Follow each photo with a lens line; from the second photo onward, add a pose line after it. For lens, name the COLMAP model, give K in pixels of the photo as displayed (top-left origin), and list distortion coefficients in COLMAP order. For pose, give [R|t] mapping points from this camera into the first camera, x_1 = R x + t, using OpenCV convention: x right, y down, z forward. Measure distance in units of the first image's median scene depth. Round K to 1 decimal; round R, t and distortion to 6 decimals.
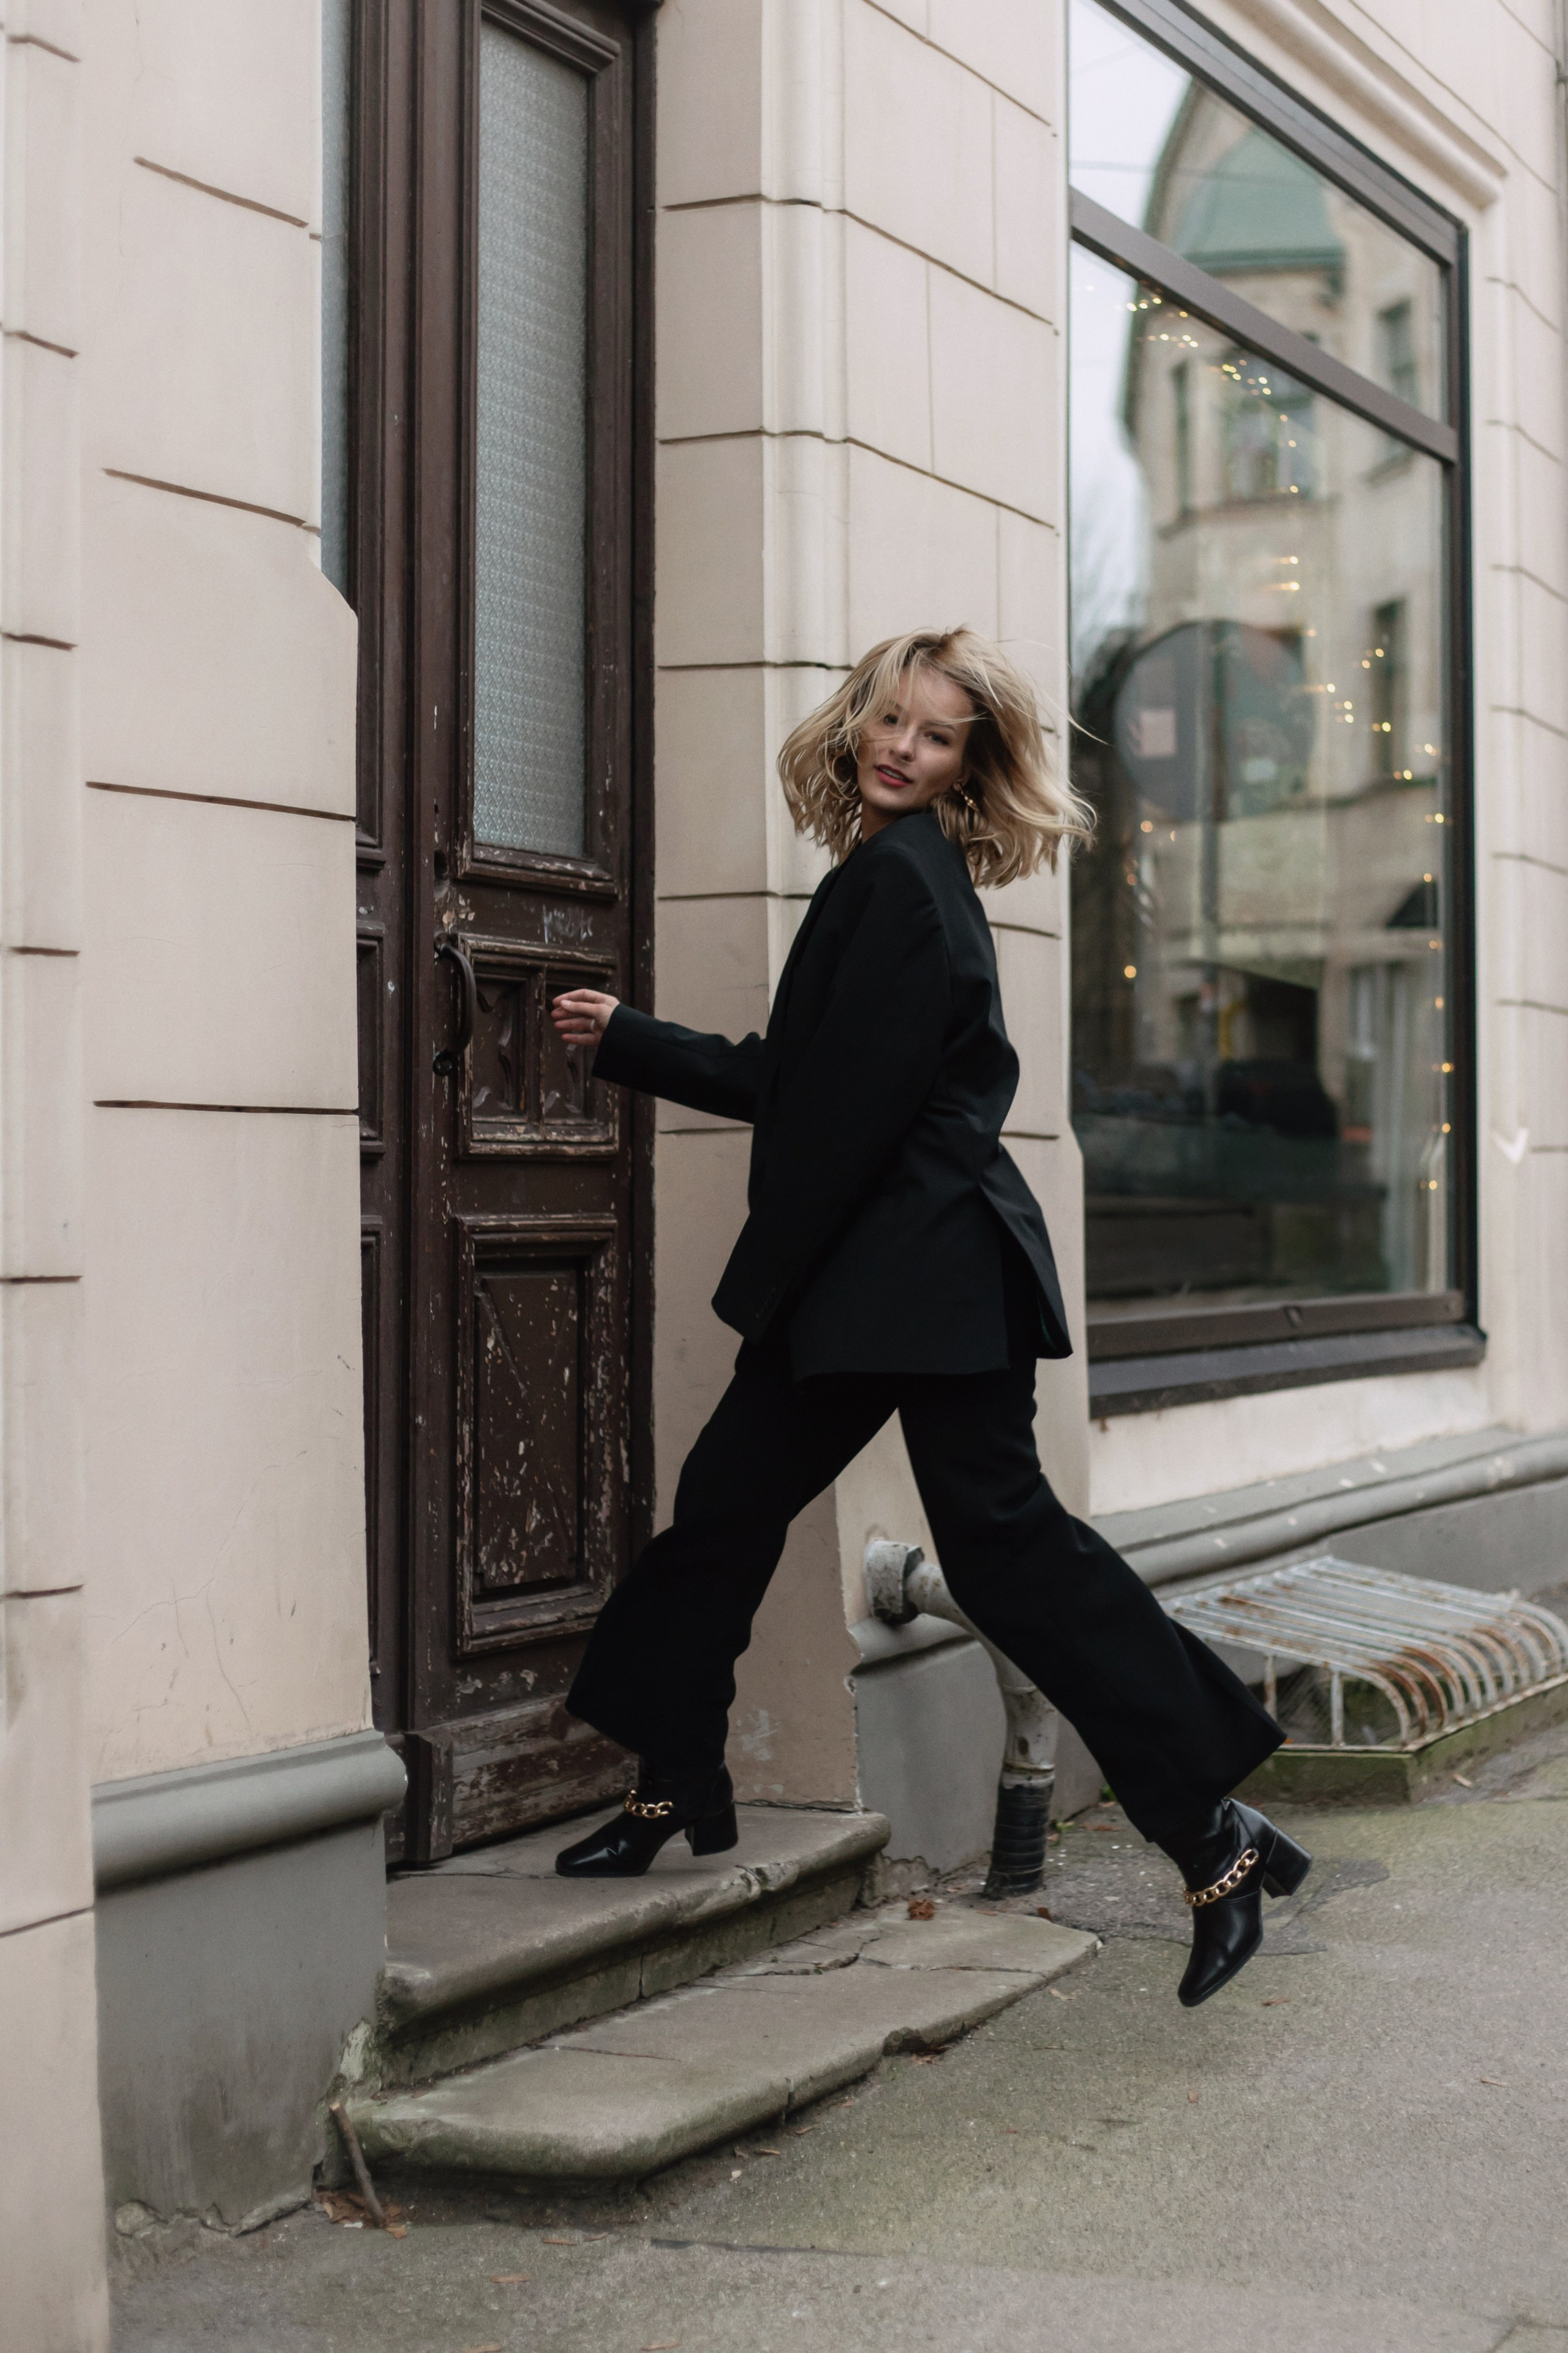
lens RADIAL K [[4231.8, 0, 921.8], [0, 4231.8, 1114.4], [0, 0, 1]] dist [-0.115031, 0.000000]
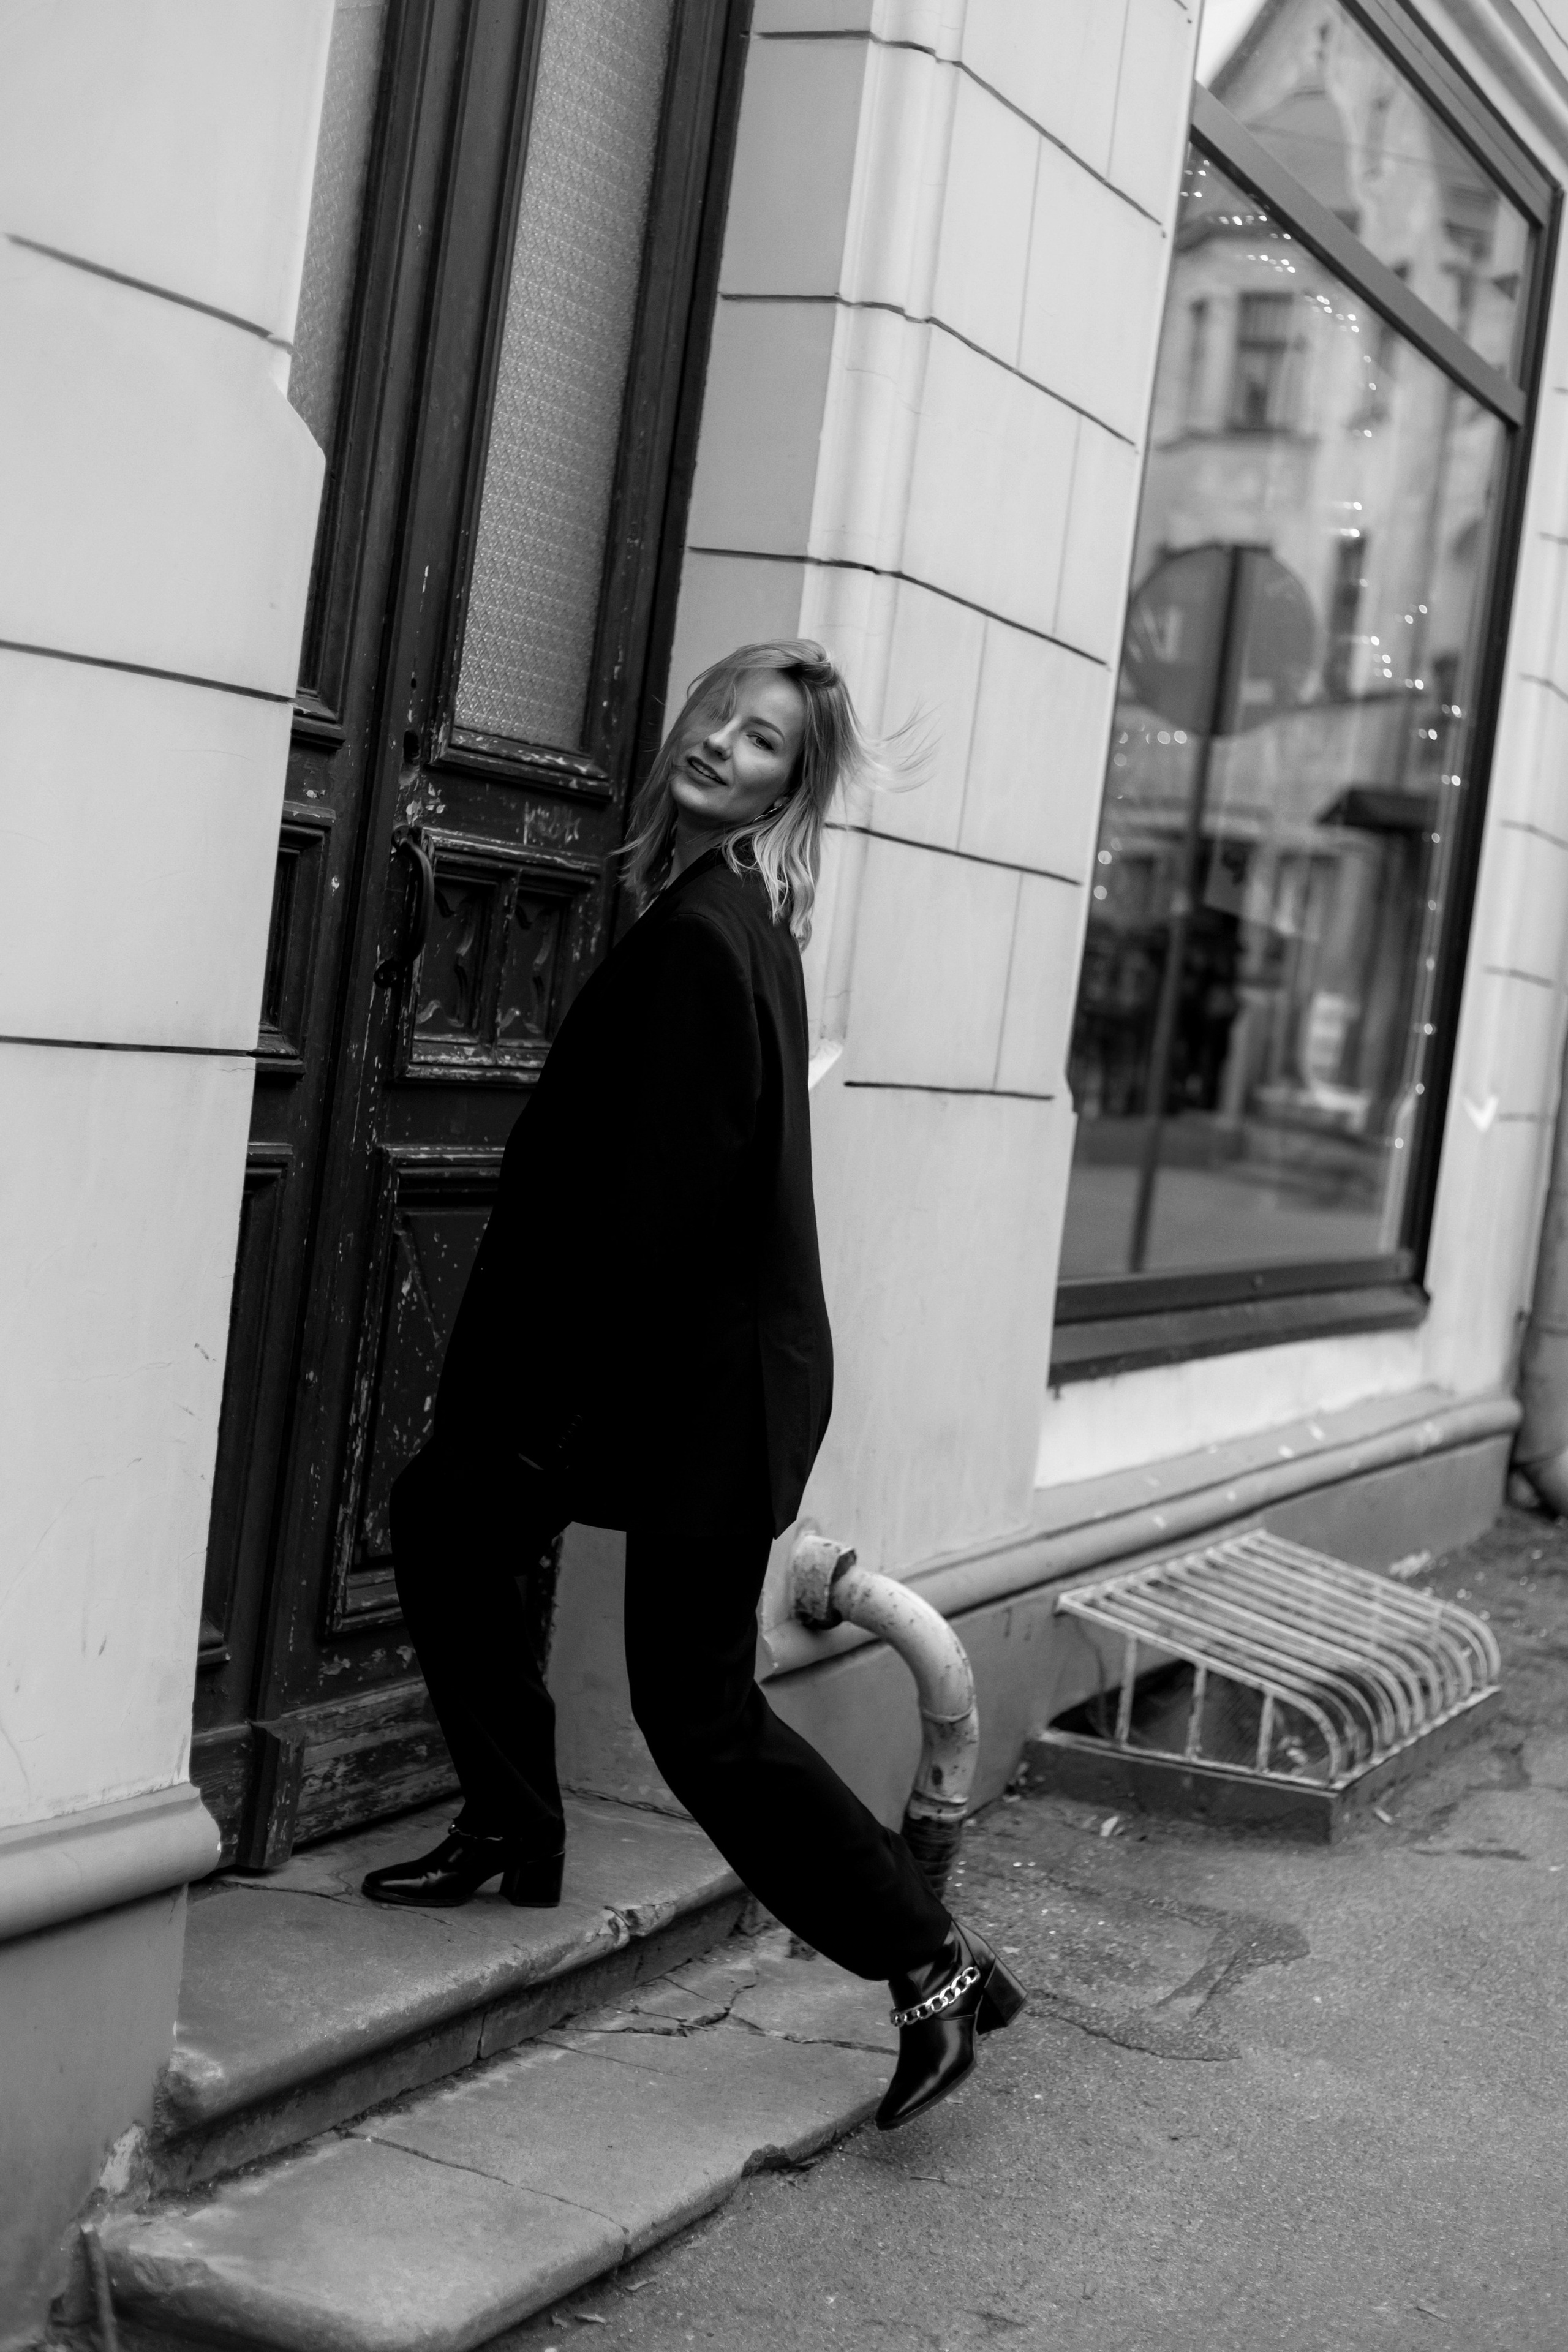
lens RADIAL K [[3610.1, 0, 779.5], [0, 3610.1, 1179.5], [0, 0, 1]] dist [-0.108521, 0.000000]
pose [[0.991552, 0.128129, -0.020171, -0.011104], [-0.126282, 0.989125, 0.075392, -0.034293], [0.029611, -0.072208, 0.996950, 0.236980]]
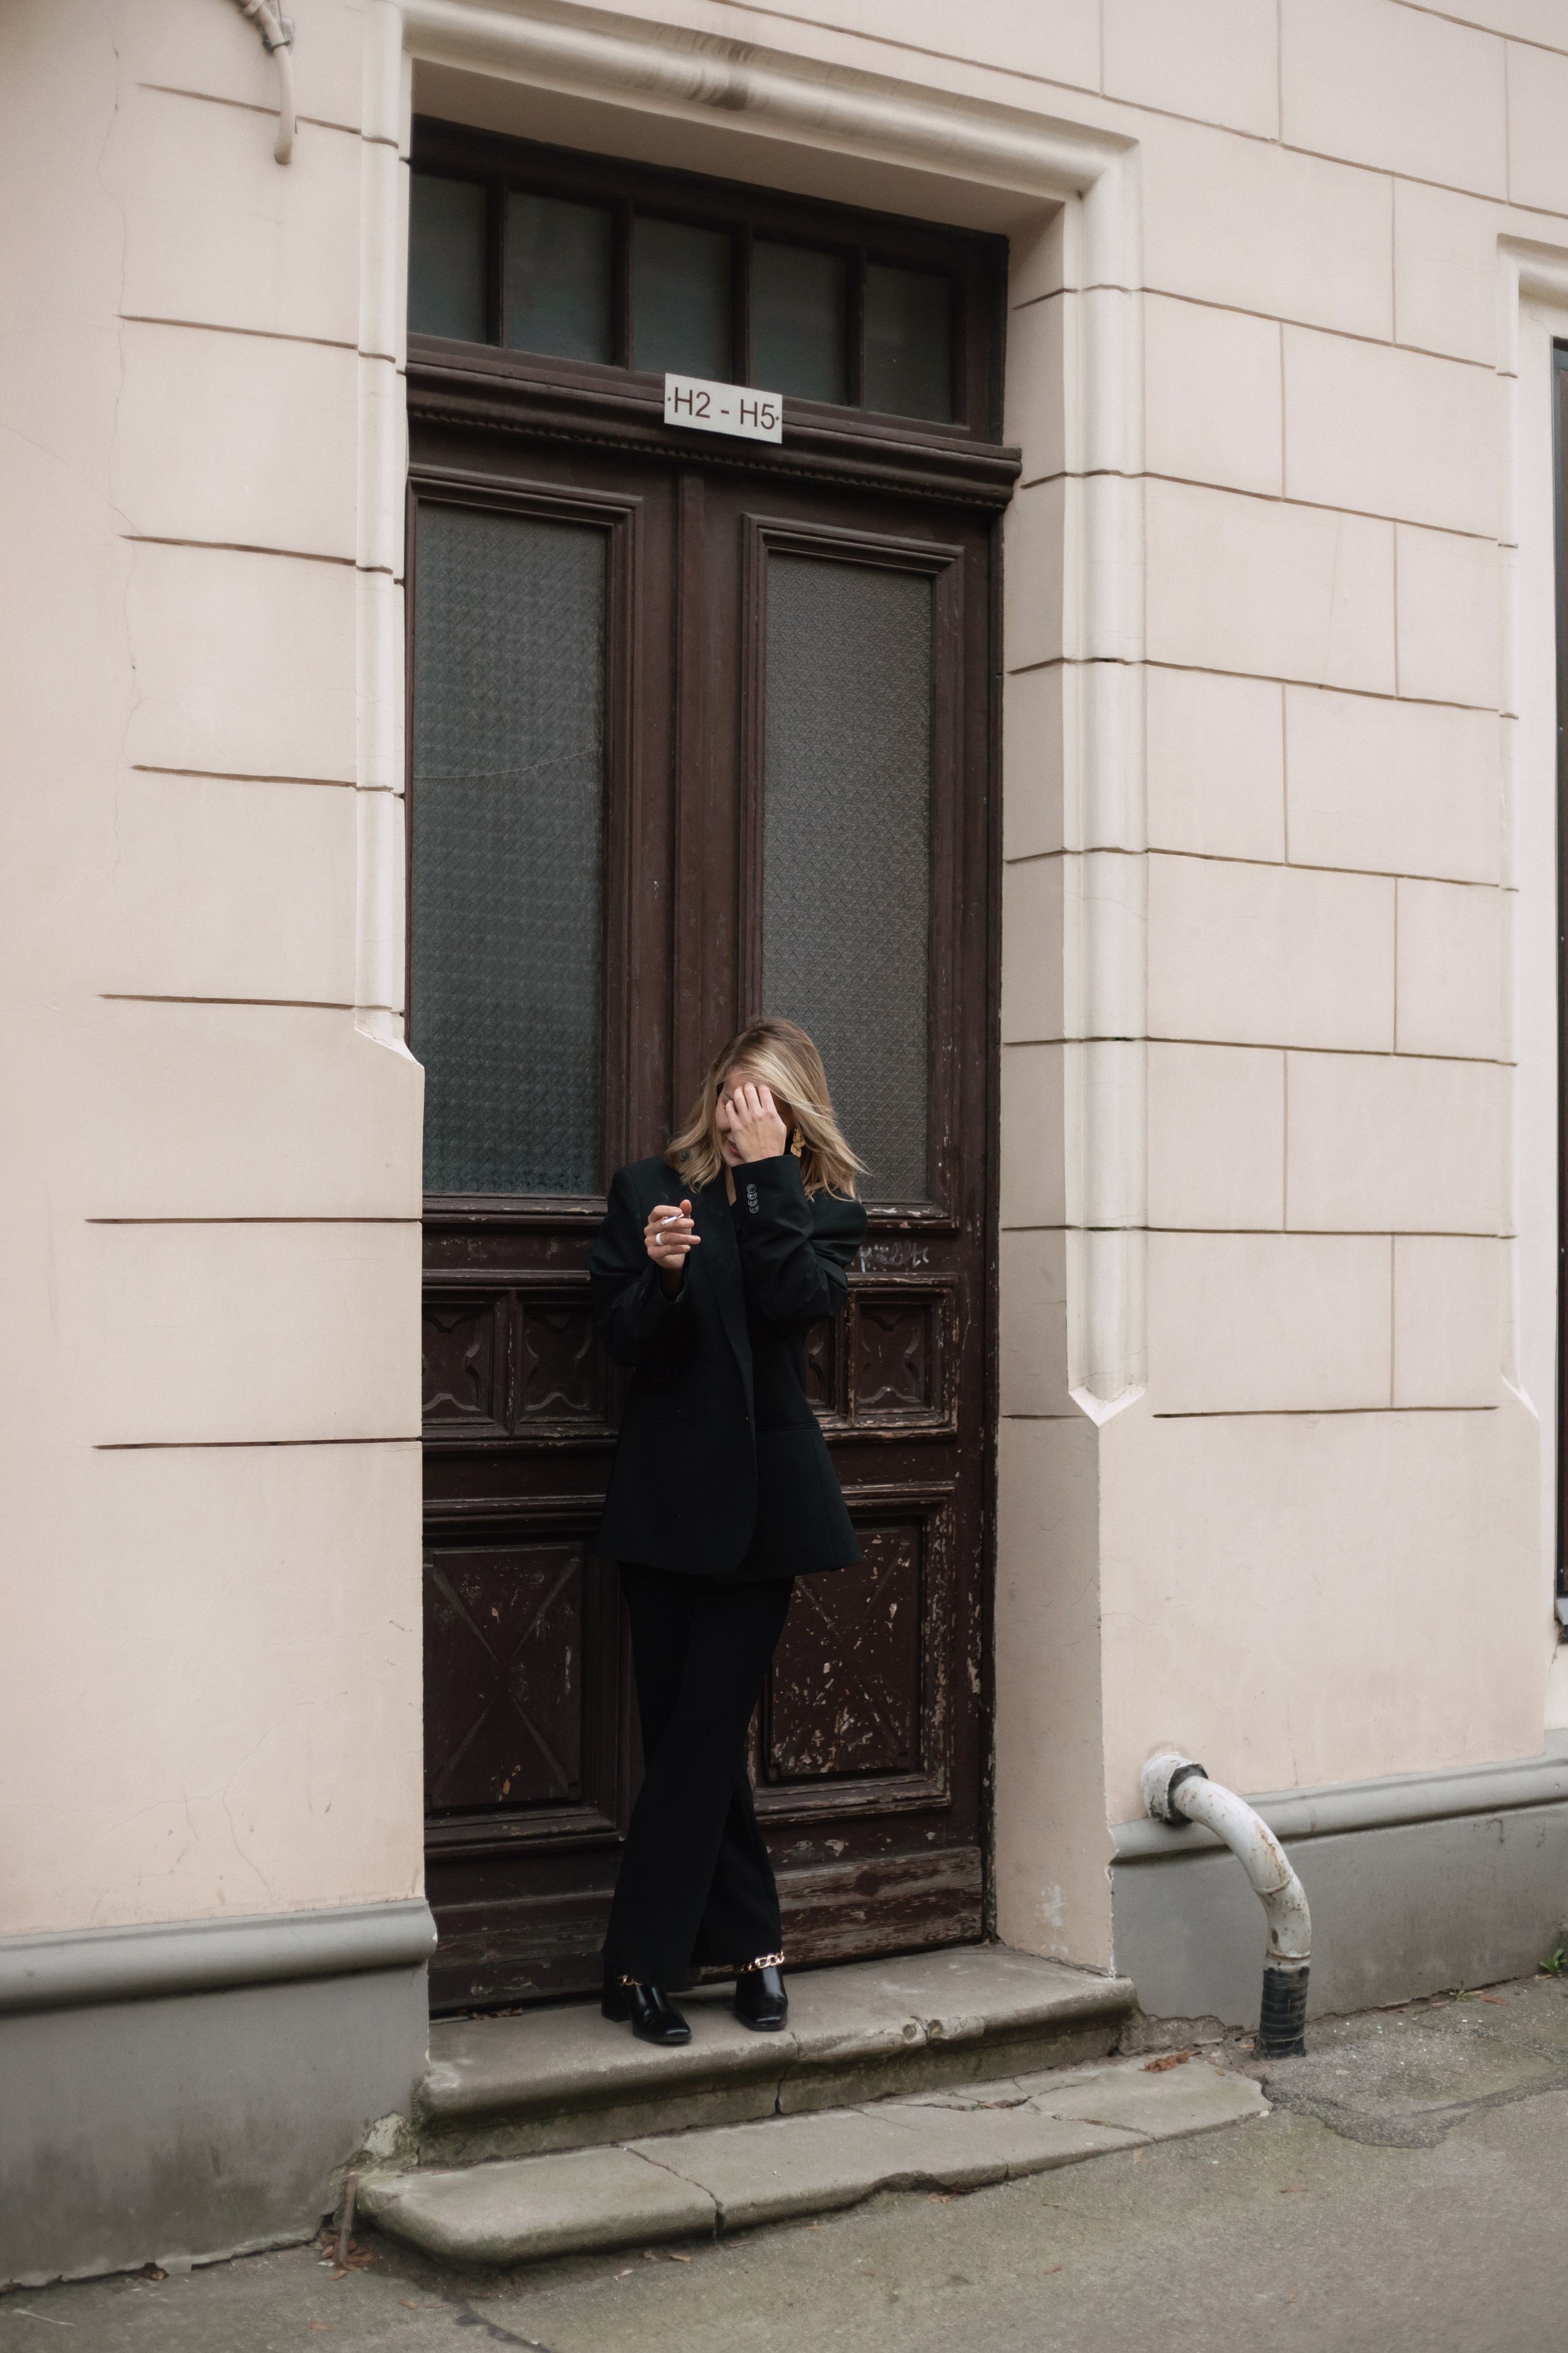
lens RADIAL K [[3317.3, 0, 754.6], [0, 3317.3, 1247.3], [0, 0, 1]] dist [-0.115309, 0.000000]
pose [[0.830075, 0.004188, -0.557637, 0.436667], [0.003228, 0.999919, 0.012315, -0.059861], [0.557643, -0.012022, 0.829994, 0.149782]]
